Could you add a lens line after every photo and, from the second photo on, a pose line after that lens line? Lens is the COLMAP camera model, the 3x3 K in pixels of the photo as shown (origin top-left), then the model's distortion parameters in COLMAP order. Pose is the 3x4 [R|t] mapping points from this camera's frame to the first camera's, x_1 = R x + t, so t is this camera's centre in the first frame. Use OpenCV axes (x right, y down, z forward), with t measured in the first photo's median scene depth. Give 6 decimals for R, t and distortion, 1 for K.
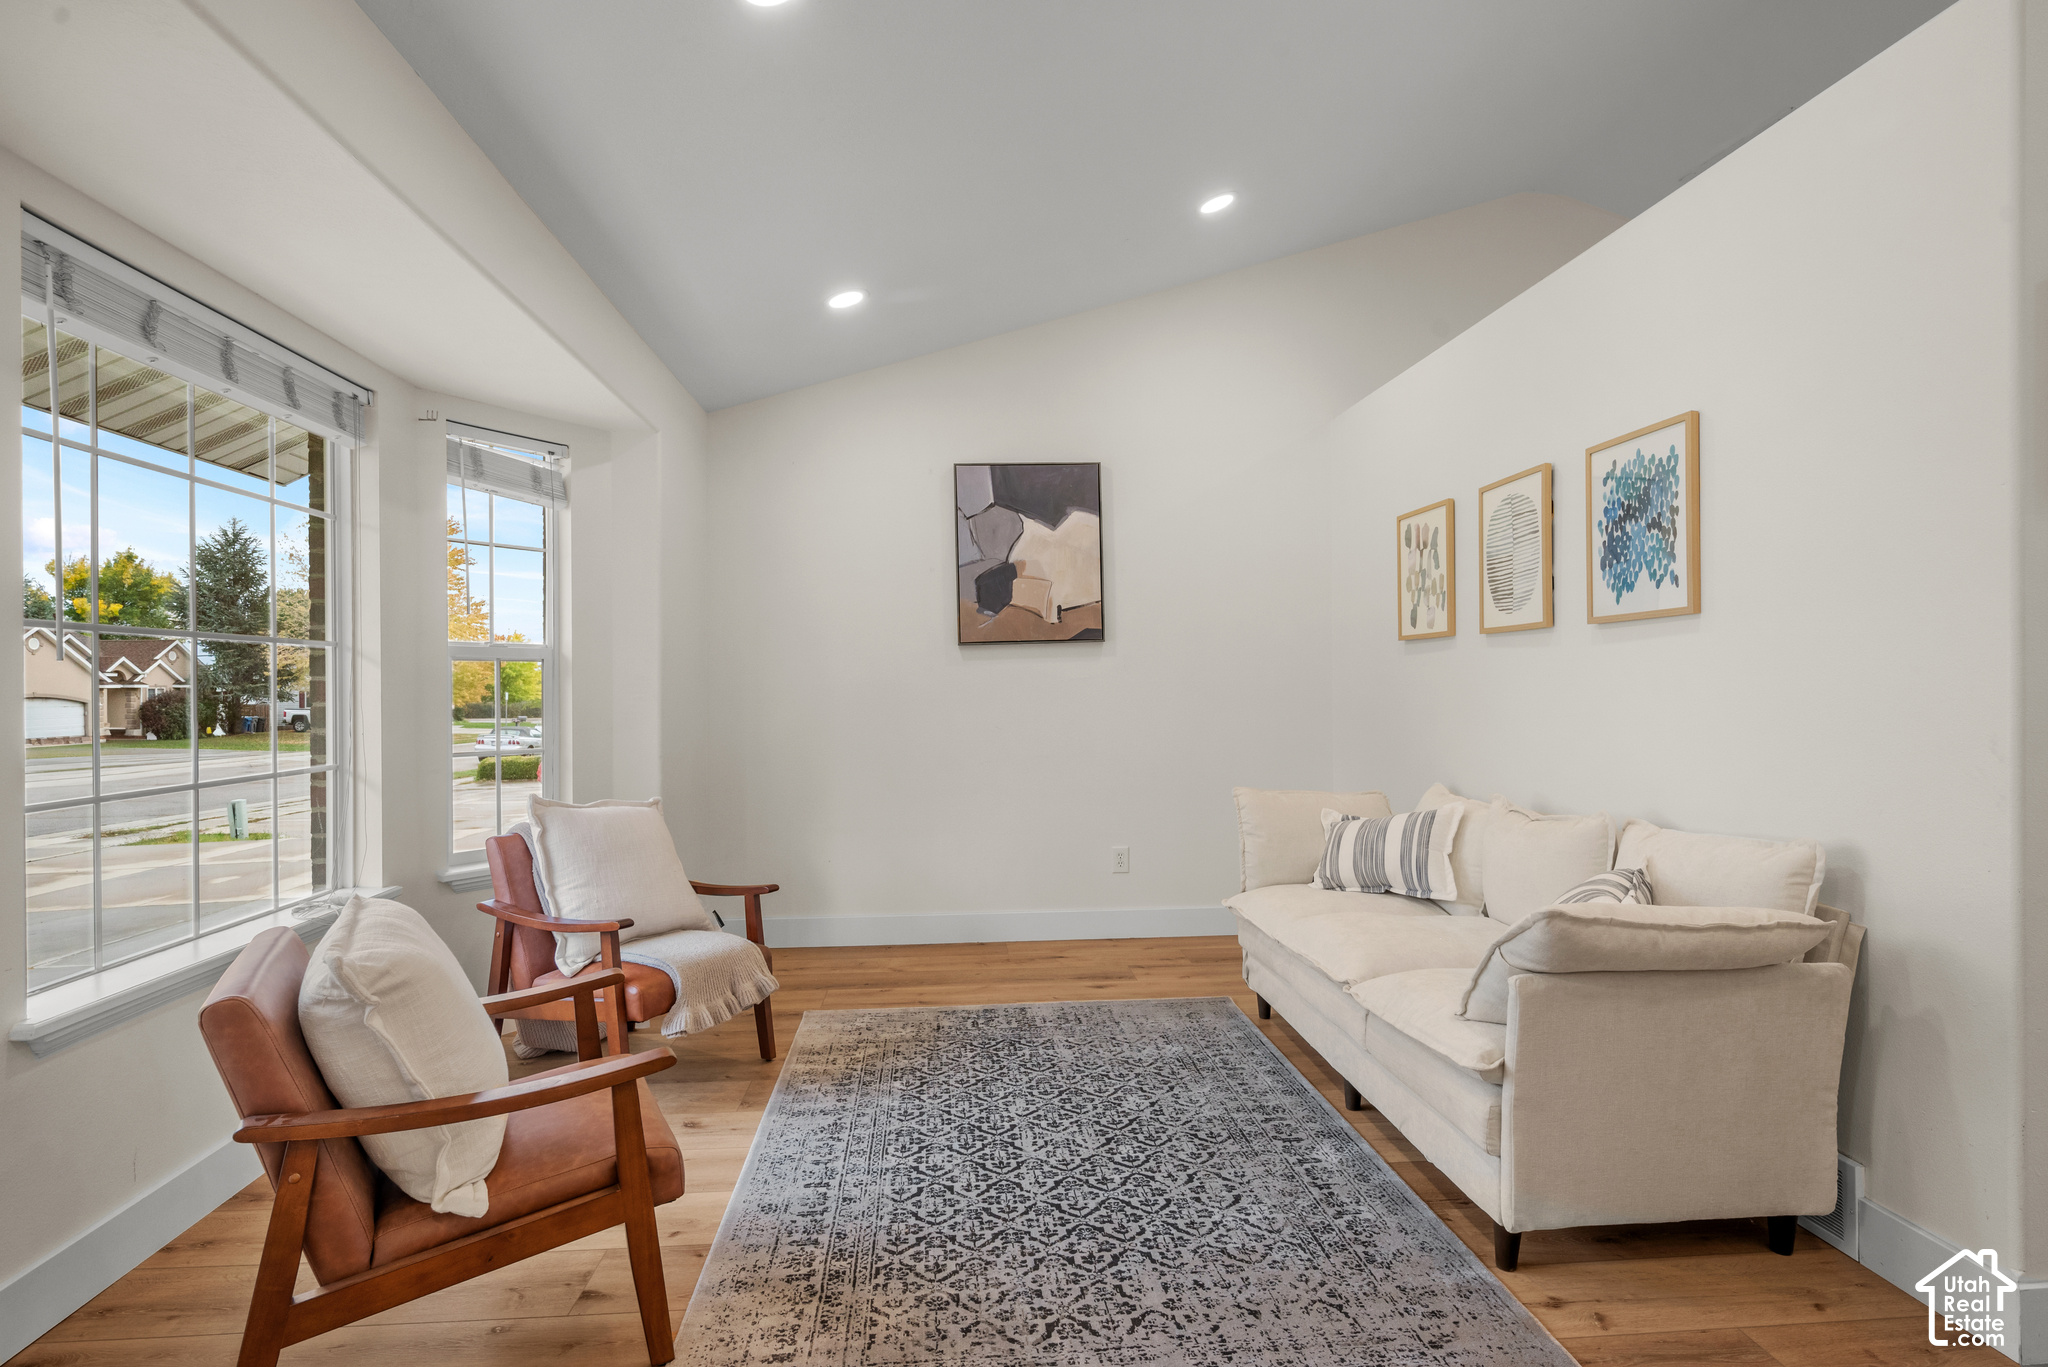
lens RADIAL K [[1022.5, 0, 1031.8], [0, 1022.5, 683.8], [0, 0, 1]] dist [-0.005940, -0.000799]
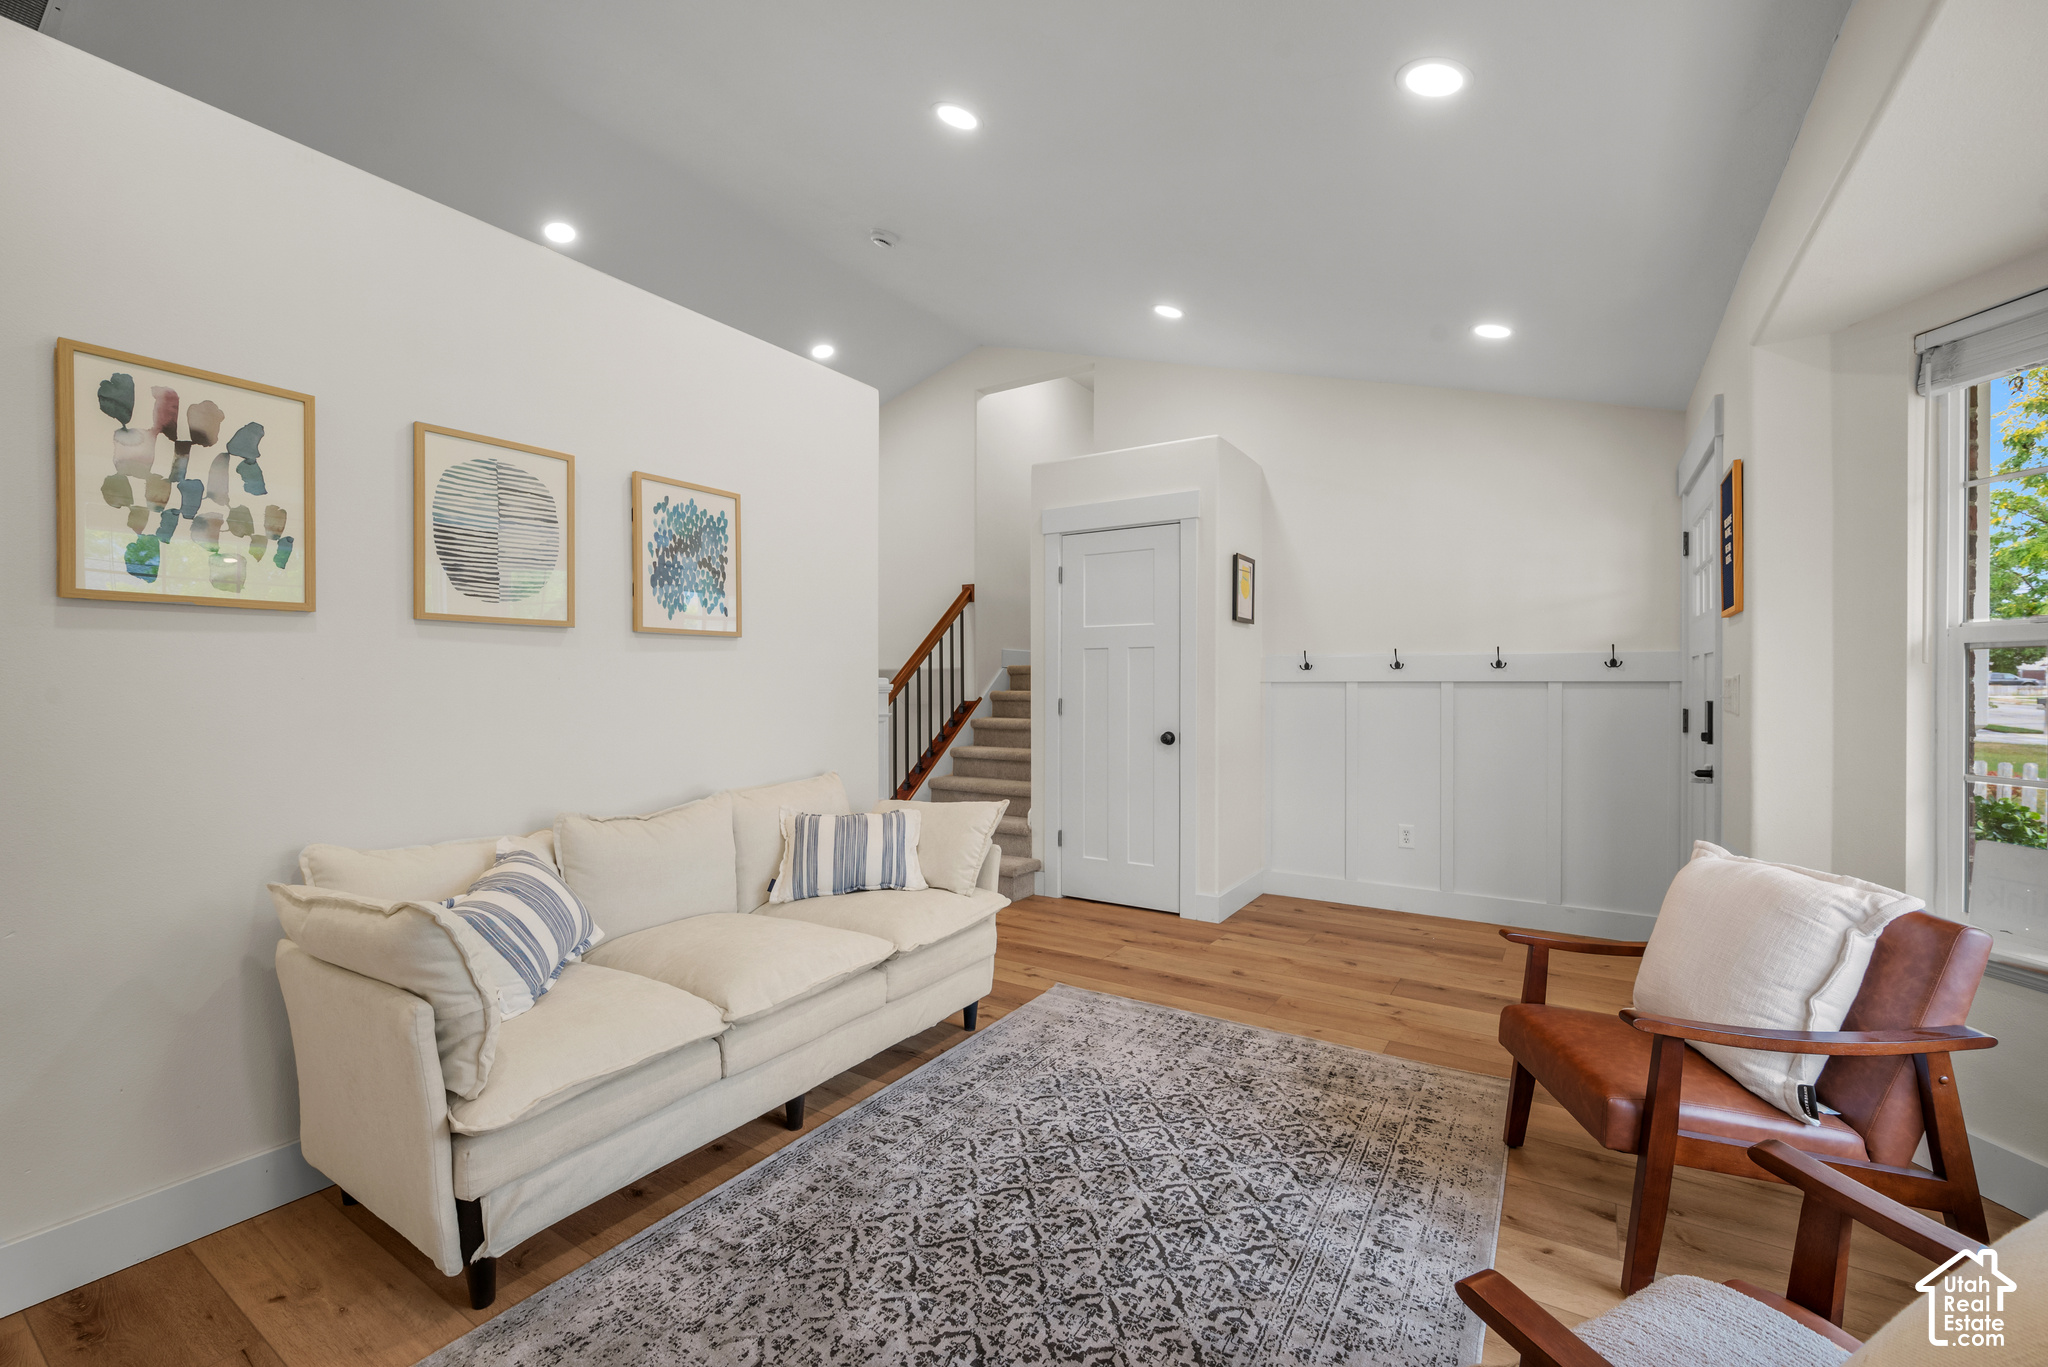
lens RADIAL K [[847.9, 0, 1038.4], [0, 847.9, 692.8], [0, 0, 1]] dist [0.000952, 0.000116]
pose [[-0.793884, -0.000985, 0.608068, -0.371366], [0.003168, 0.999978, 0.005756, 0.002260], [-0.608061, 0.006496, -0.793864, 1.572391]]
